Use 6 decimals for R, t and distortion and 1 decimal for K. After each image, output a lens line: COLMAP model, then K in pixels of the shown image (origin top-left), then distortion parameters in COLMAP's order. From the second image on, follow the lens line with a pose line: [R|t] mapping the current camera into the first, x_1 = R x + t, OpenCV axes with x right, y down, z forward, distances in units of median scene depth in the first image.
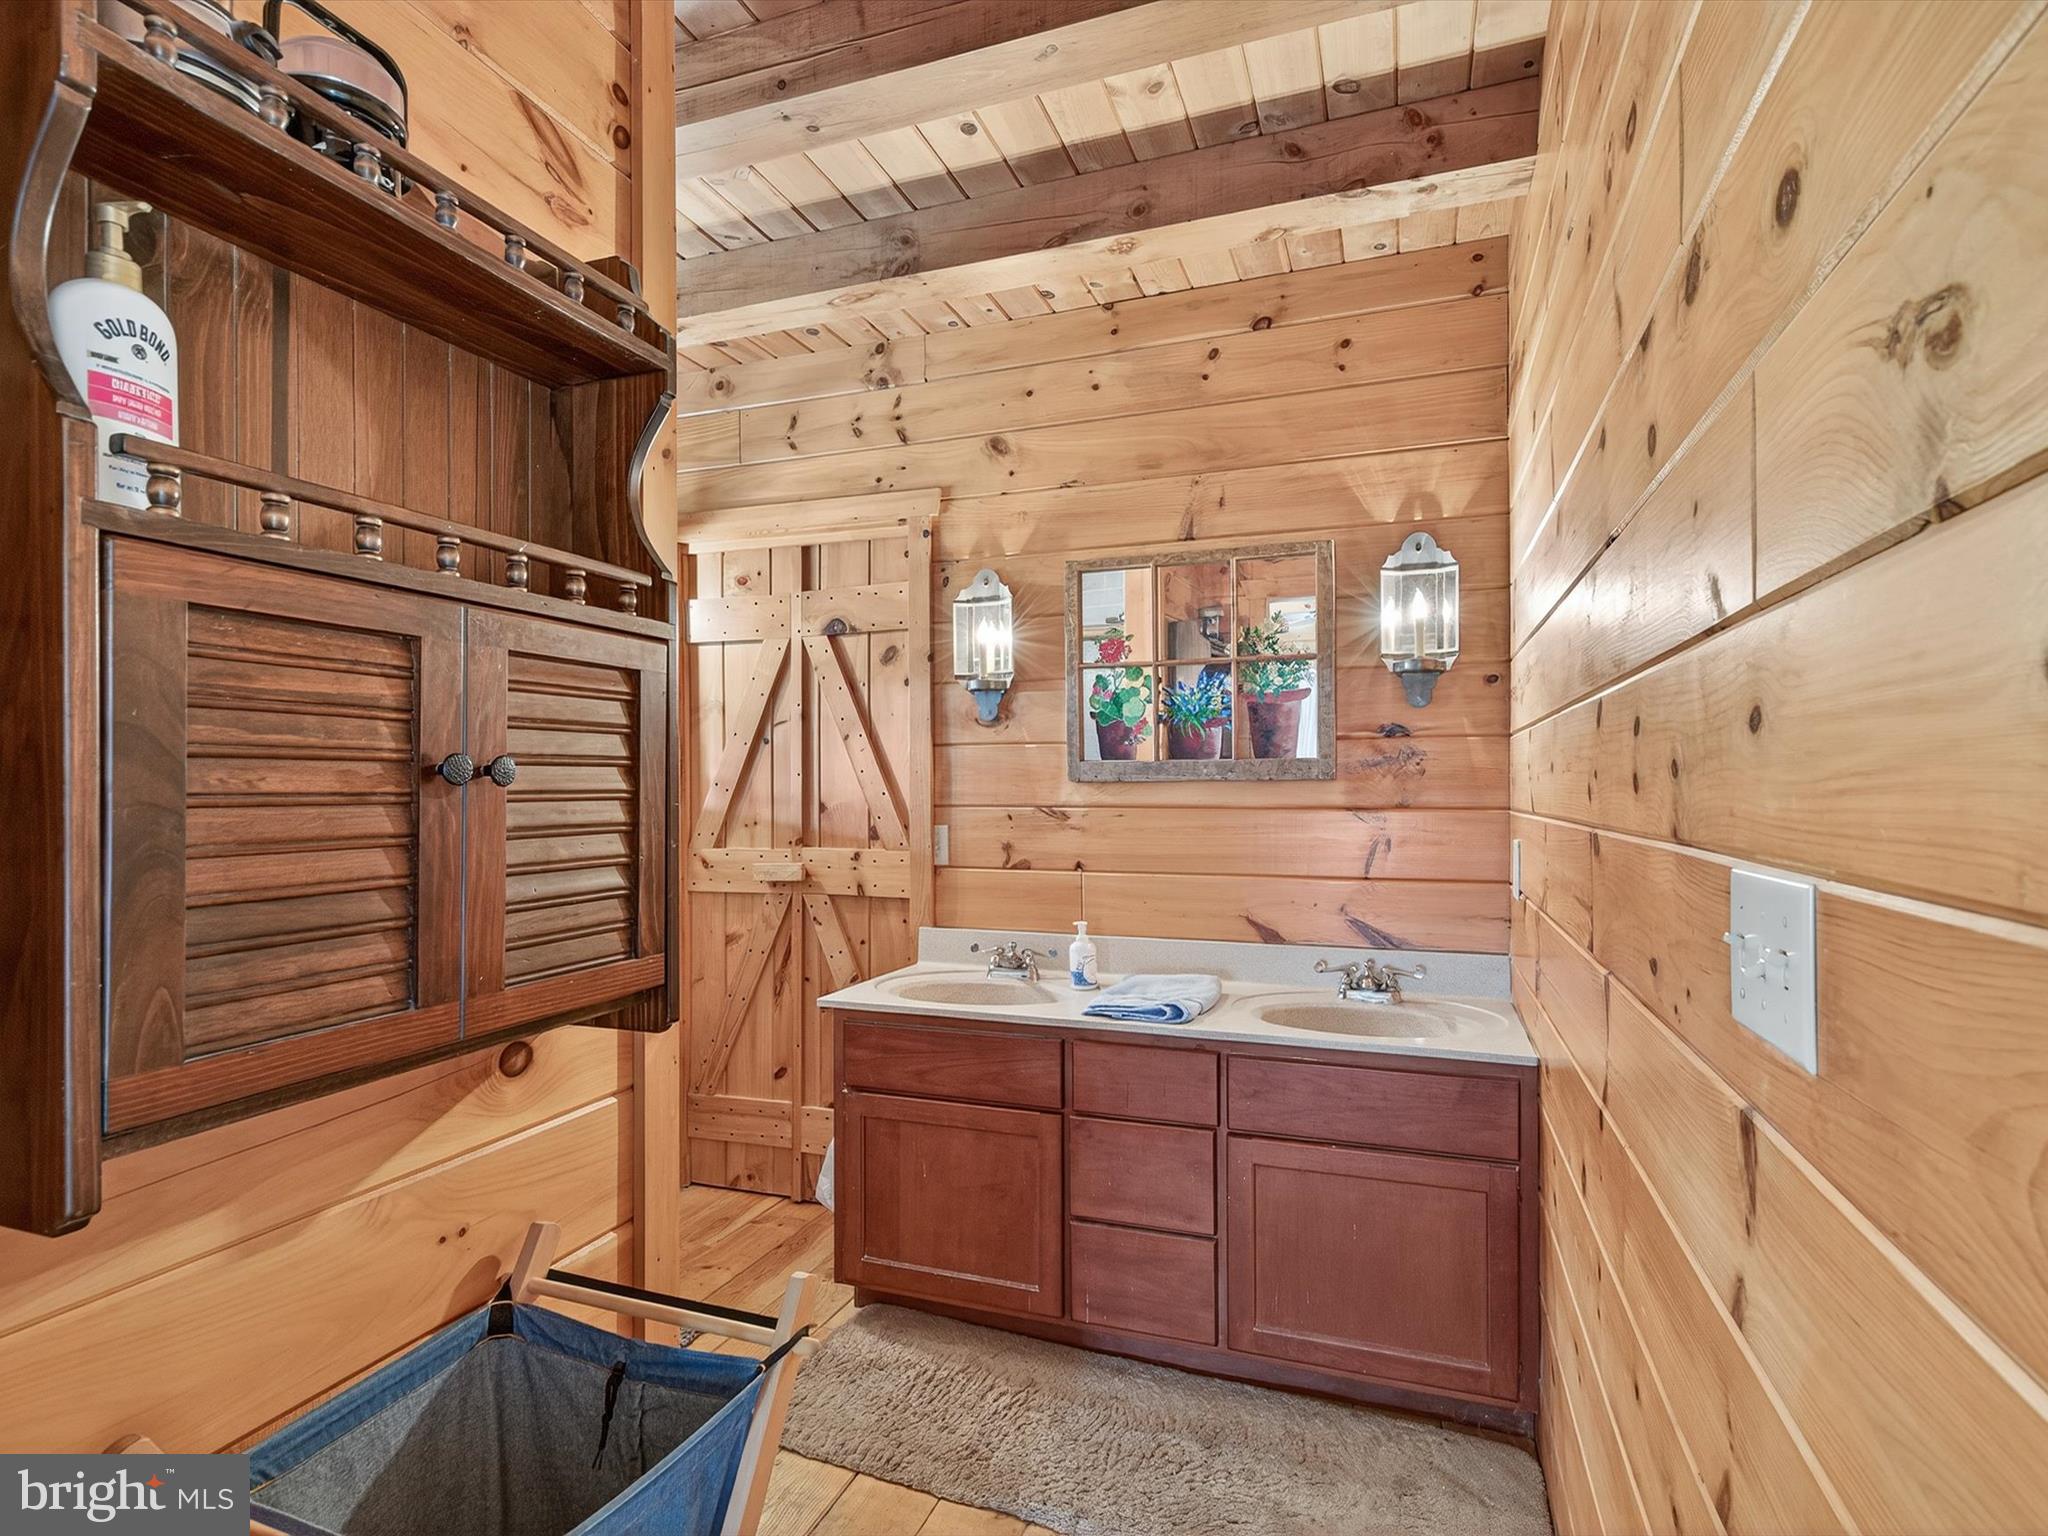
lens RADIAL K [[1031.7, 0, 1039.2], [0, 1031.7, 783.3], [0, 0, 1]] dist [-0.000910, 0.000915]
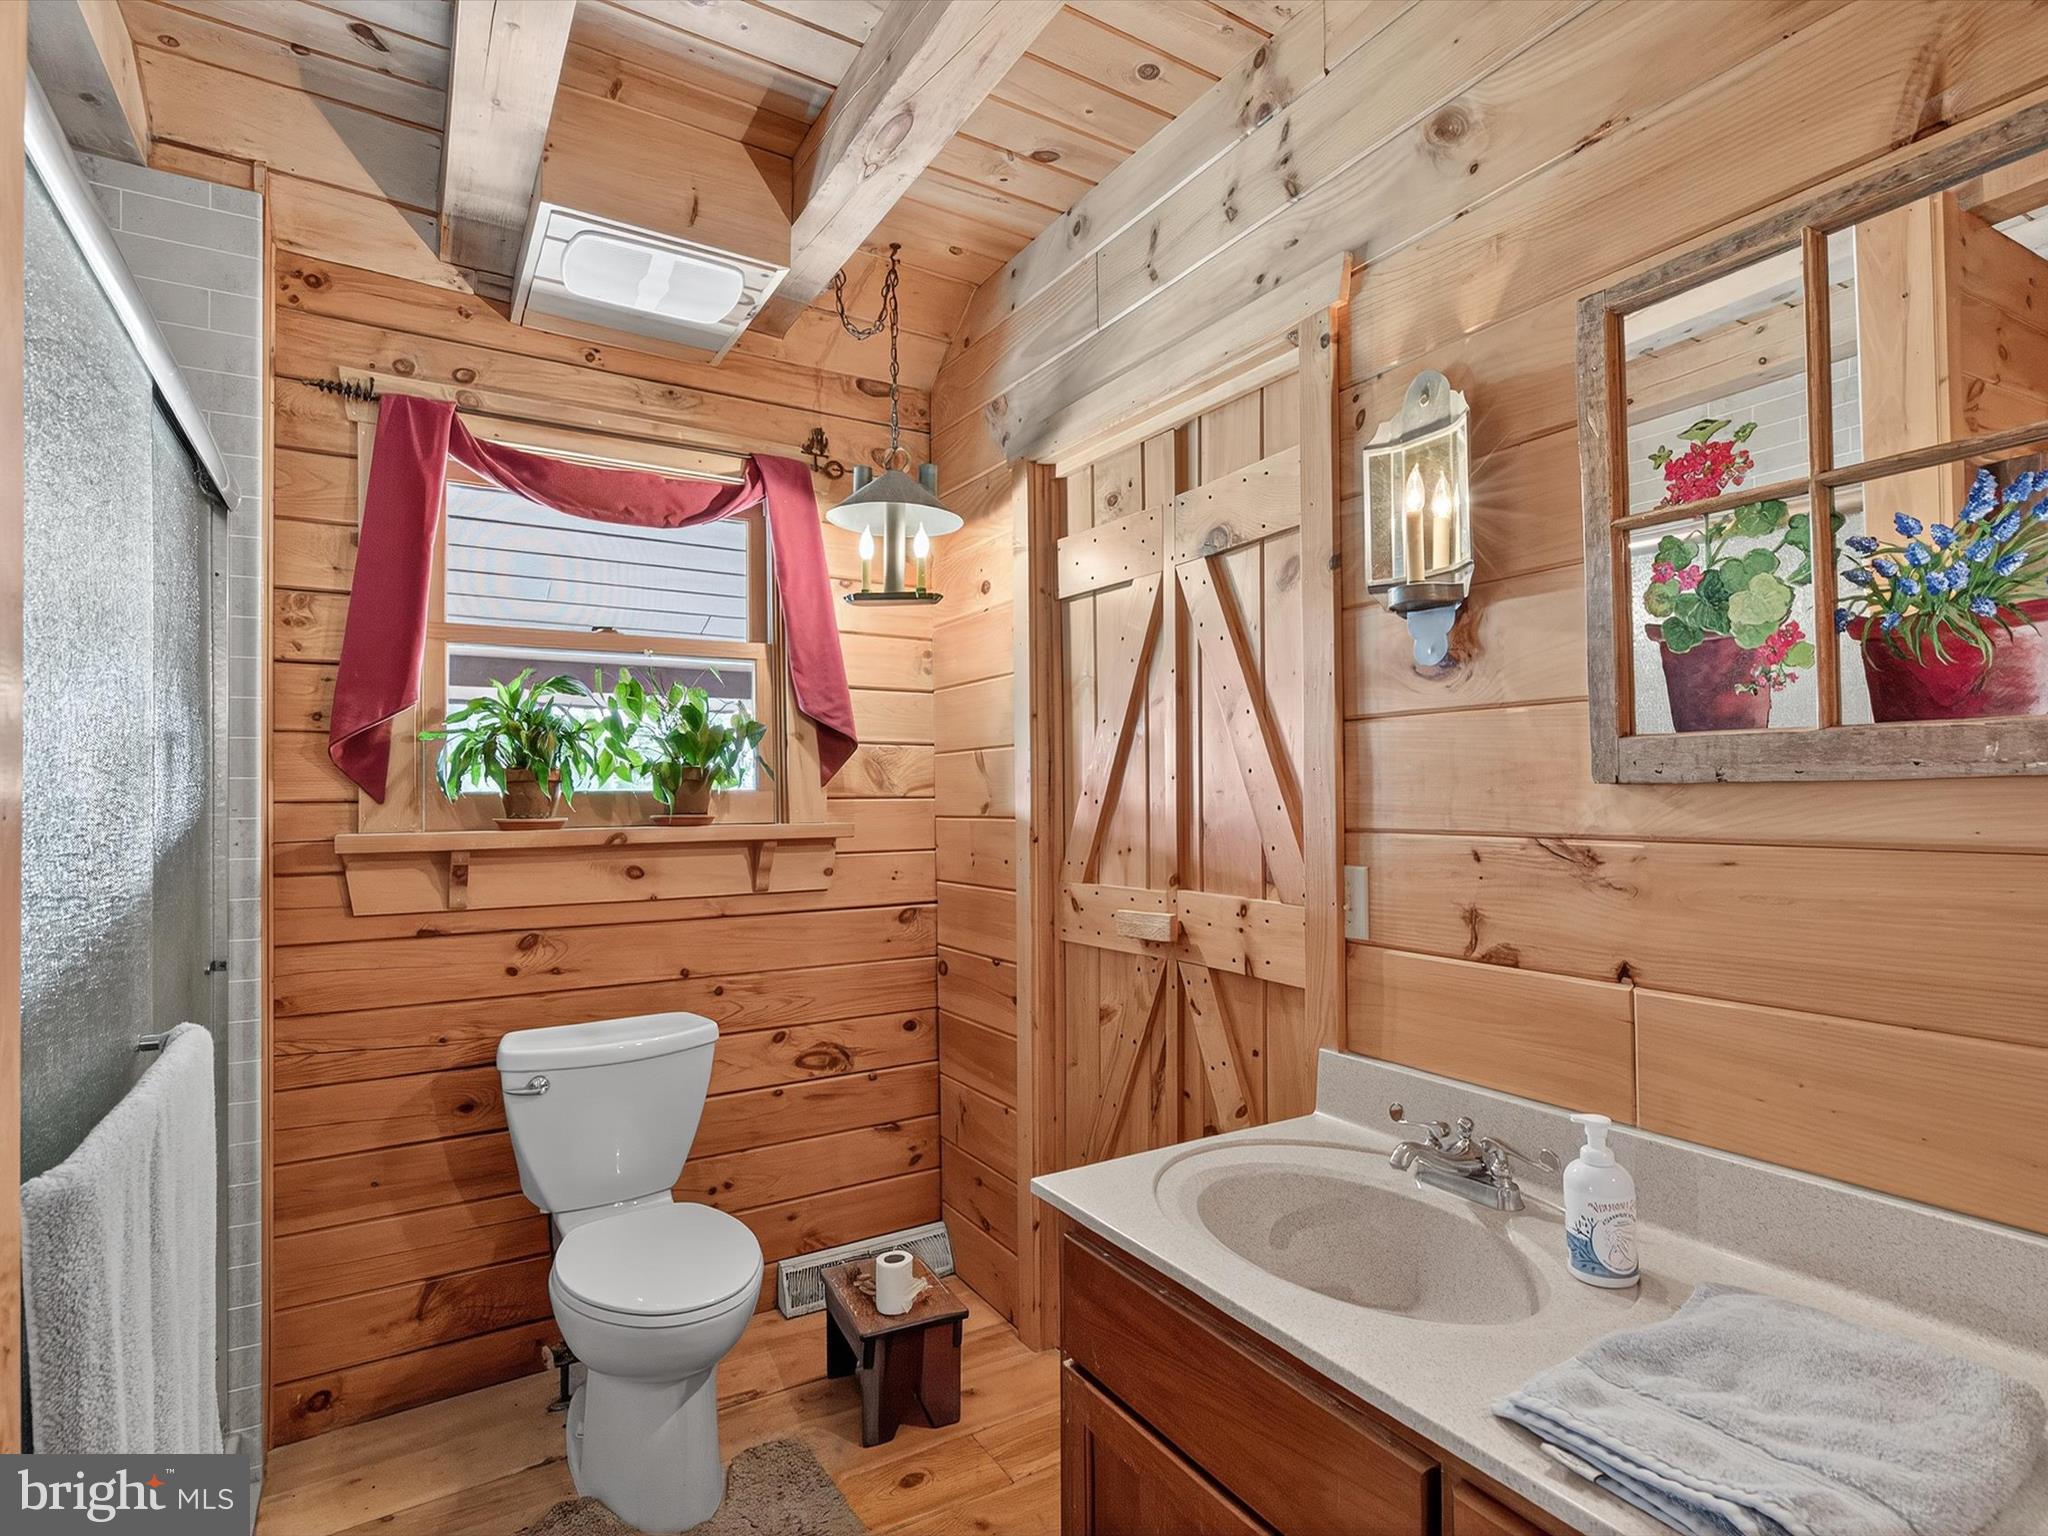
lens RADIAL K [[1031.7, 0, 1039.2], [0, 1031.7, 783.3], [0, 0, 1]] dist [-0.000910, 0.000915]
pose [[0.782126, -0.011557, -0.623013, 0.114274], [0.007184, 0.999929, -0.009530, 0.000707], [0.623079, 0.002978, 0.782153, 0.471059]]
